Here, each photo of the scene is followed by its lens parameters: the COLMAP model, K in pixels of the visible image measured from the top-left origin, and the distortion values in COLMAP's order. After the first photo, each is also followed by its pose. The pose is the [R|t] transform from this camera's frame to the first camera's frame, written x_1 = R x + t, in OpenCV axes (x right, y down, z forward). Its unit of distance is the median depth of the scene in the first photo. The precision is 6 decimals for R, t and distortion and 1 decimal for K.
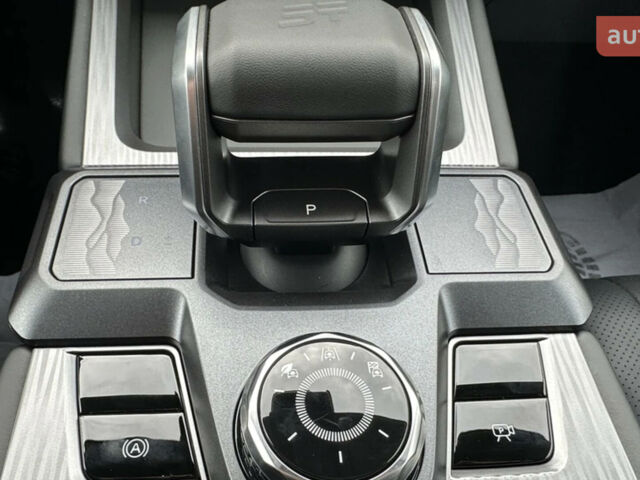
lens RADIAL K [[506.3, 0, 293.0], [0, 506.3, 265.7], [0, 0, 1]] dist [0.005631, 0.000927]
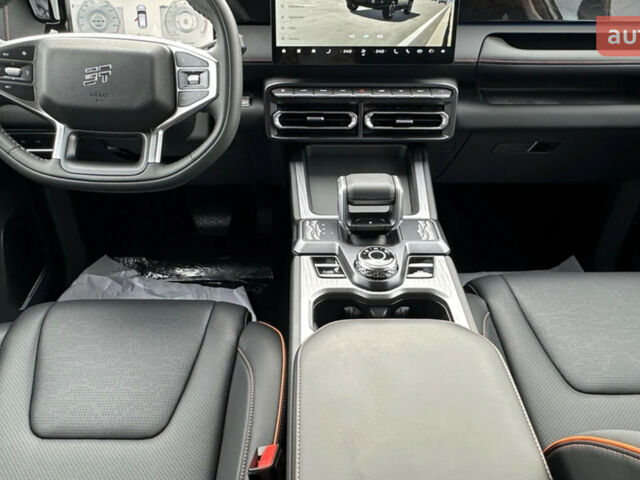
lens RADIAL K [[553.2, 0, 312.9], [0, 553.2, 245.8], [0, 0, 1]] dist [0.008388, 0.000178]
pose [[0.998417, -0.006071, -0.055910, -0.170350], [-0.011137, 0.953127, -0.302367, 1.337835], [0.055125, 0.302511, 0.951550, -2.999886]]
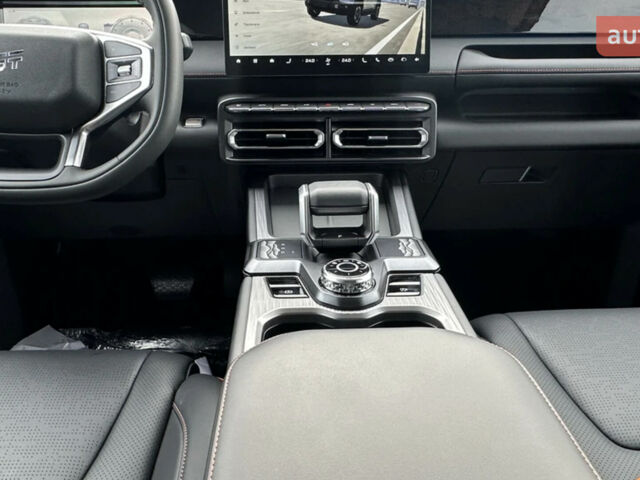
lens RADIAL K [[544.6, 0, 311.5], [0, 544.6, 247.3], [0, 0, 1]] dist [-0.002636, 0.000487]
pose [[0.998559, -0.037853, -0.038032, -0.015800], [0.014647, 0.874131, -0.485469, 1.575509], [0.051621, 0.484212, 0.873426, -1.920476]]
